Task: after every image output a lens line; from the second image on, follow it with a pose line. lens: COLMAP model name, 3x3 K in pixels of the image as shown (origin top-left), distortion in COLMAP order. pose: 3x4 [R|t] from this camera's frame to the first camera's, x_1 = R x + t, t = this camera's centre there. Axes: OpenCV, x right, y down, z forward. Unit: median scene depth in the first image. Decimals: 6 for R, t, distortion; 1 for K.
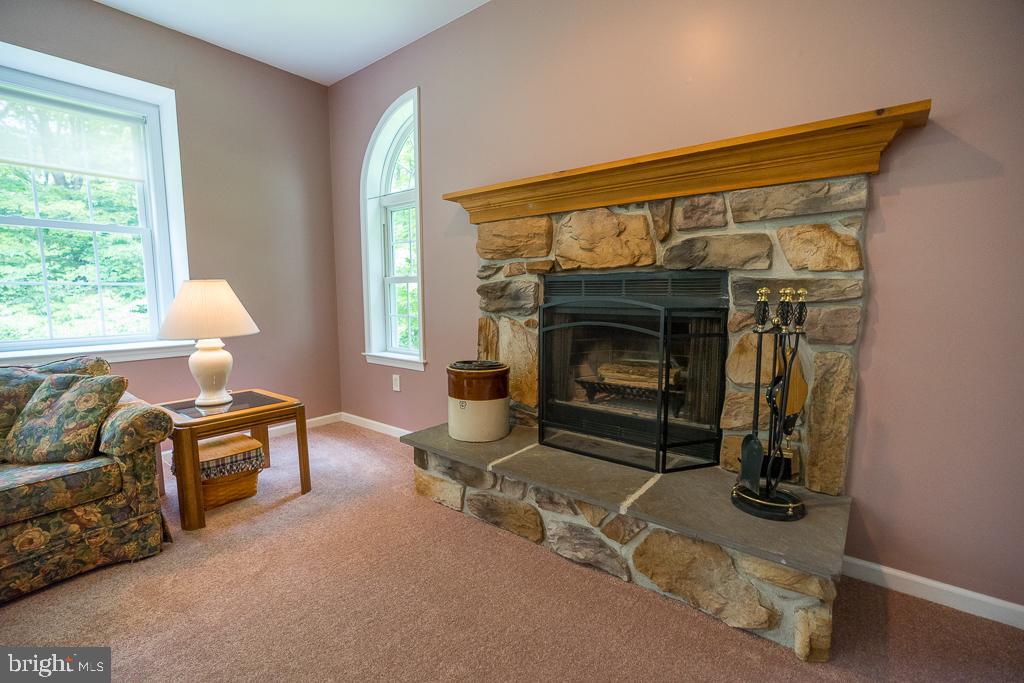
lens RADIAL K [[458.6, 0, 512.3], [0, 458.6, 341.1], [0, 0, 1]] dist [-0.018073, 0.006062]
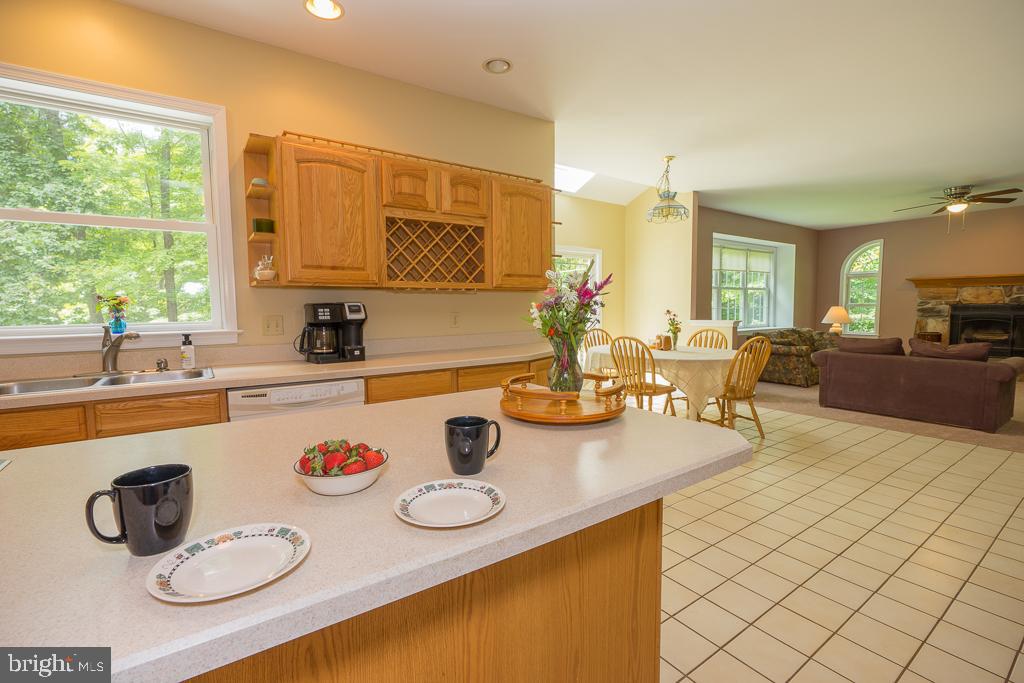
lens RADIAL K [[458.6, 0, 509.4], [0, 458.6, 341.5], [0, 0, 1]] dist [-0.018073, 0.006062]
pose [[0.957988, 0.018300, -0.286224, -2.182982], [-0.025808, 0.999414, -0.022480, 0.285913], [0.285645, 0.028923, 0.957899, -3.197865]]
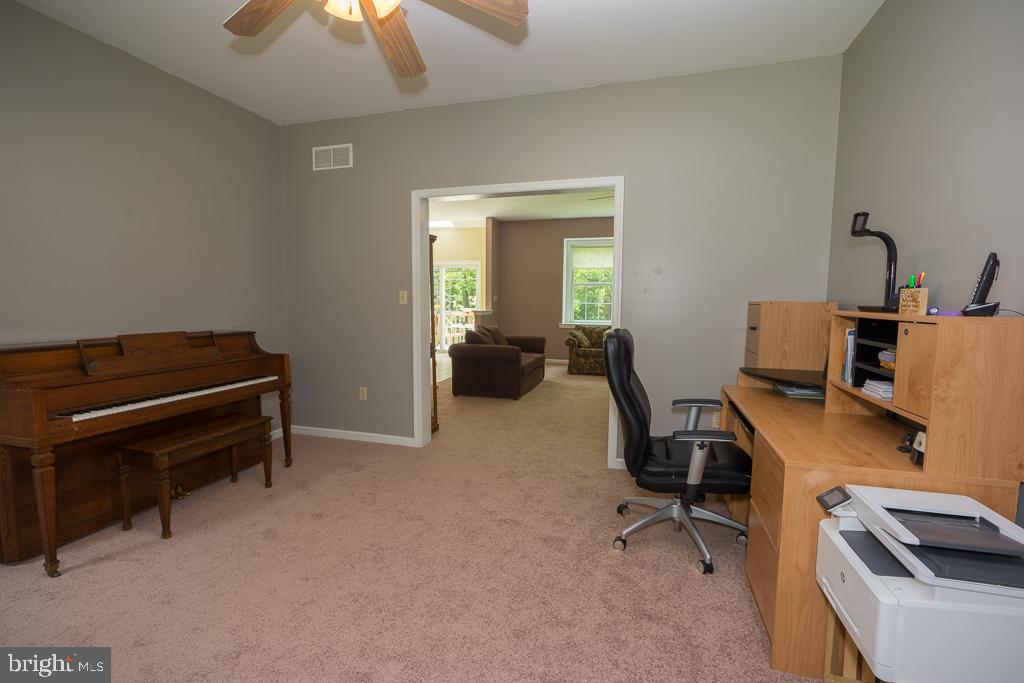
lens RADIAL K [[458.6, 0, 516.5], [0, 458.6, 343.0], [0, 0, 1]] dist [-0.018073, 0.006062]
pose [[0.381143, 0.097253, -0.919387, 1.729739], [-0.107341, 0.992381, 0.060474, 0.080865], [0.918264, 0.075639, 0.388678, -1.498289]]
